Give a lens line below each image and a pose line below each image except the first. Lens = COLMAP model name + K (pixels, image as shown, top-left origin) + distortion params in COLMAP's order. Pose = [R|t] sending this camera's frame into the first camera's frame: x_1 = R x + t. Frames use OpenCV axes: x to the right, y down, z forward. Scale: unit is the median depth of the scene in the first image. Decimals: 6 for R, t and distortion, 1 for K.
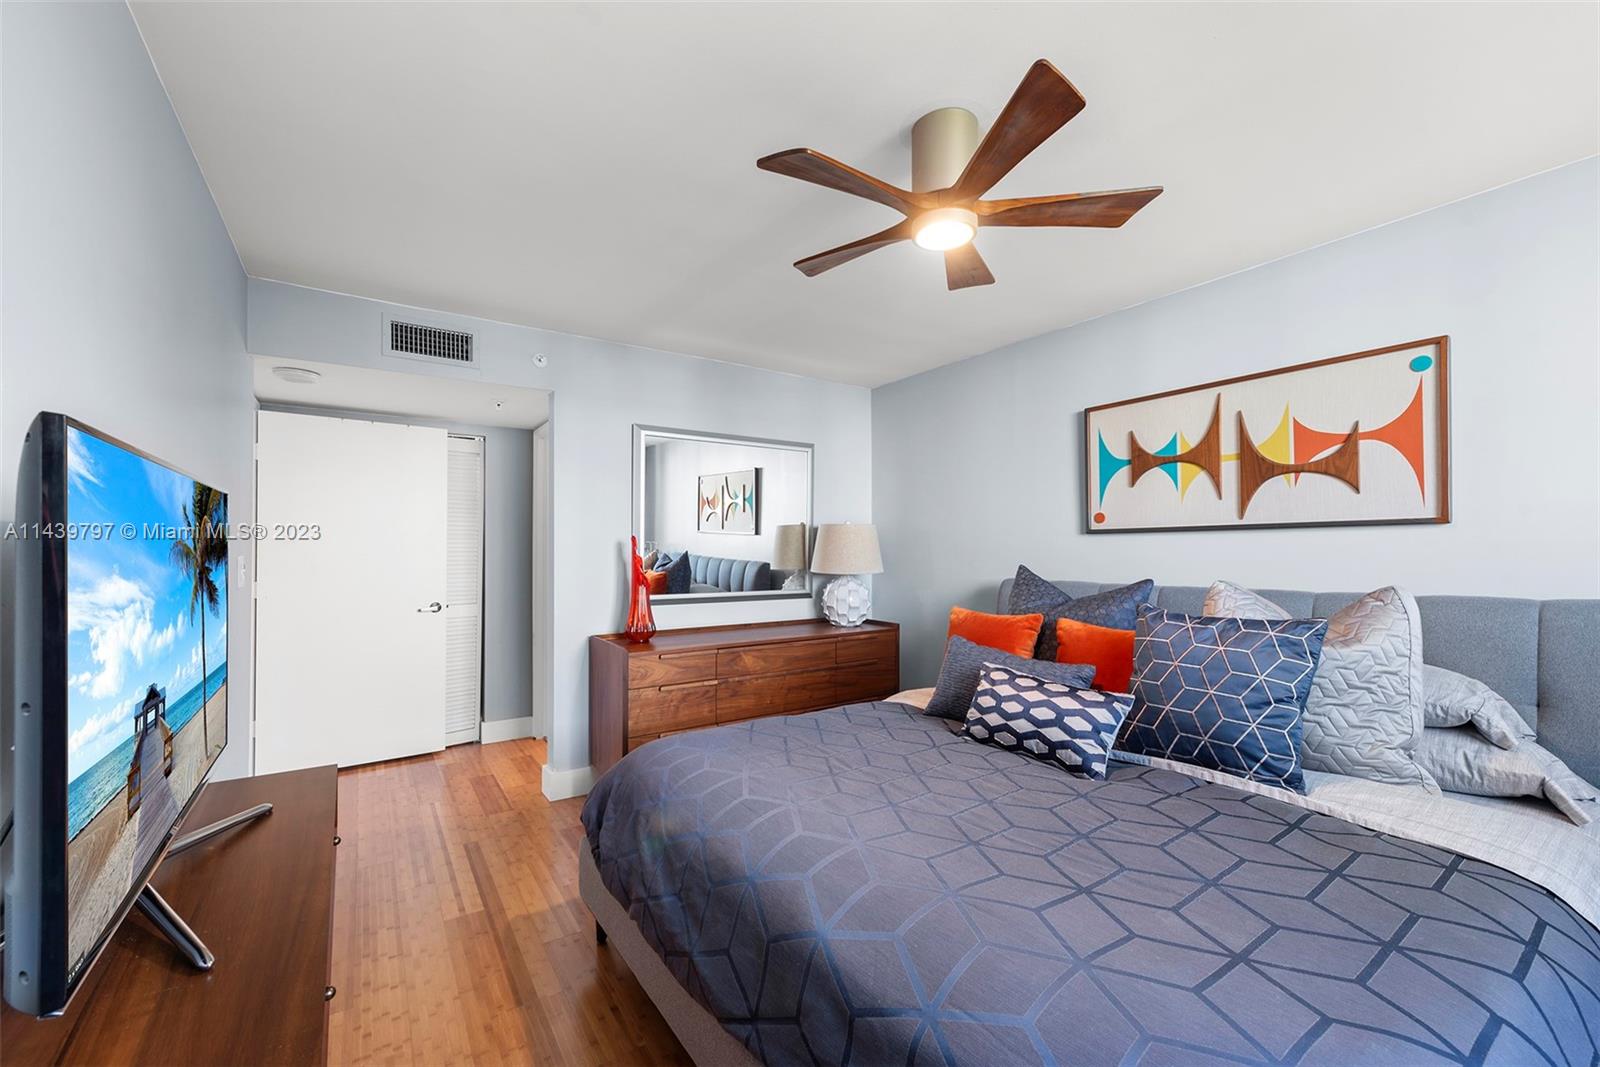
lens RADIAL K [[641.3, 0, 796.0], [0, 641.3, 540.9], [0, 0, 1]] dist [0.009379, -0.002062]
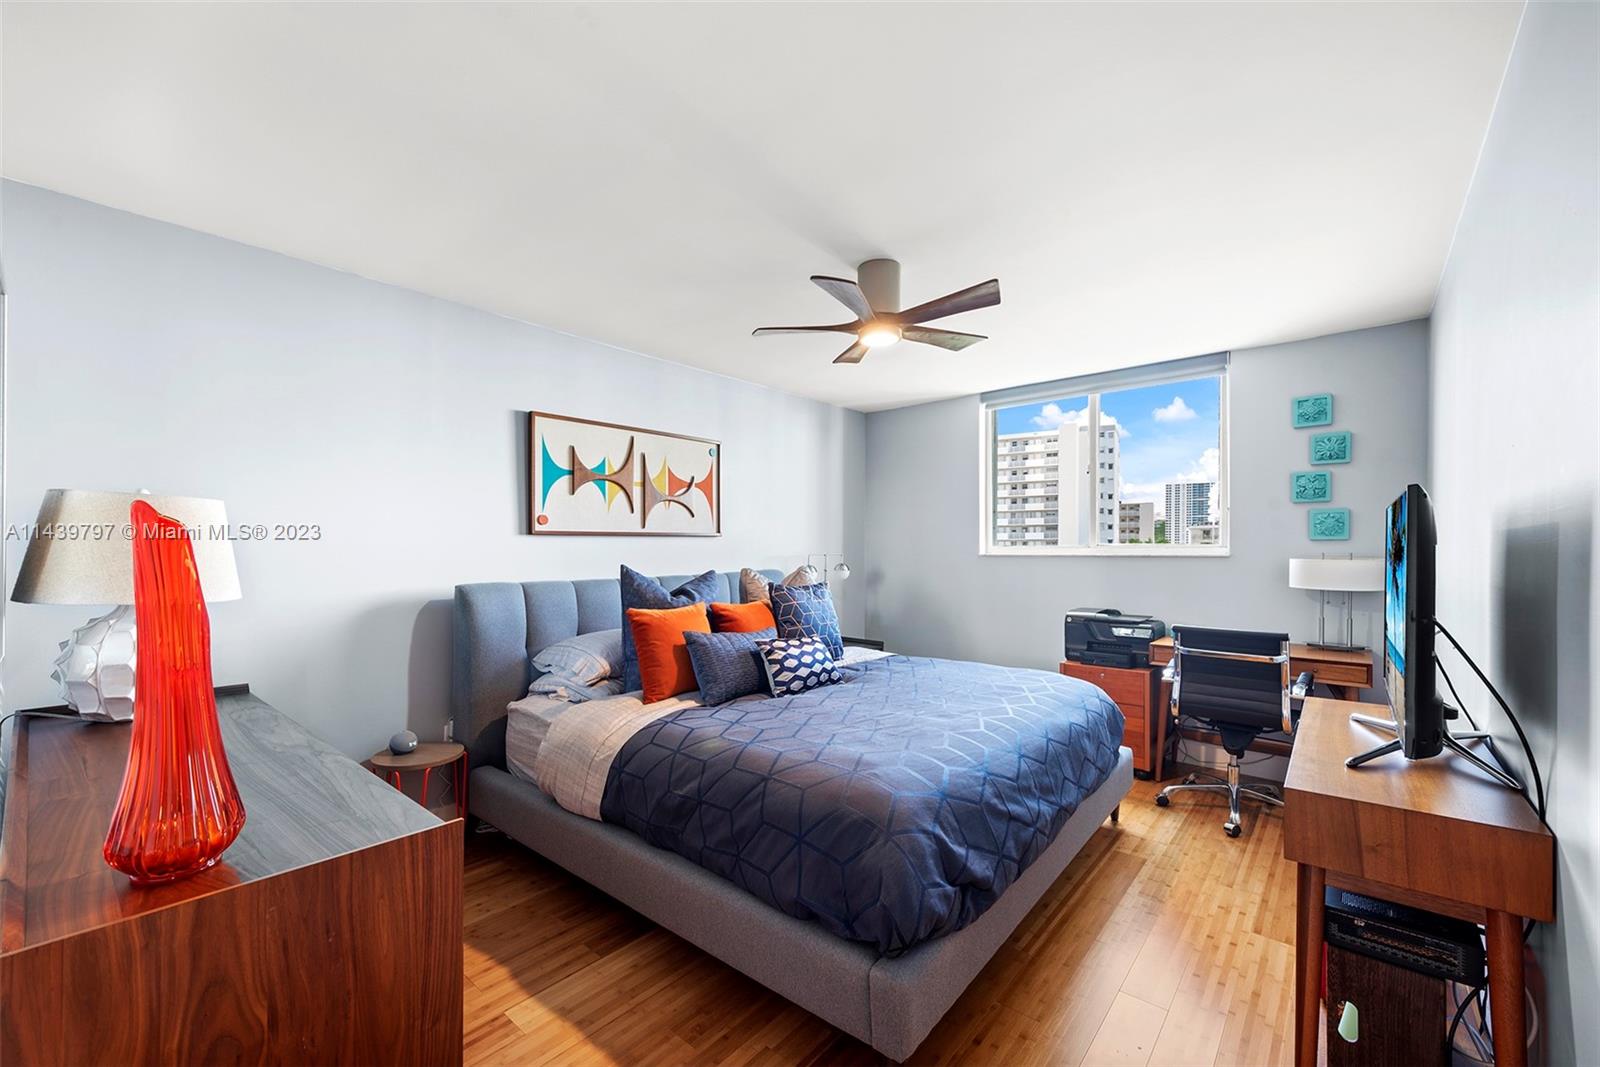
lens RADIAL K [[641.3, 0, 799.5], [0, 641.3, 557.4], [0, 0, 1]] dist [0.009379, -0.002062]
pose [[-0.266612, -0.008821, 0.963764, -0.757441], [-0.007361, 0.999948, 0.007116, 0.016991], [-0.963776, -0.005197, -0.266663, 1.029396]]
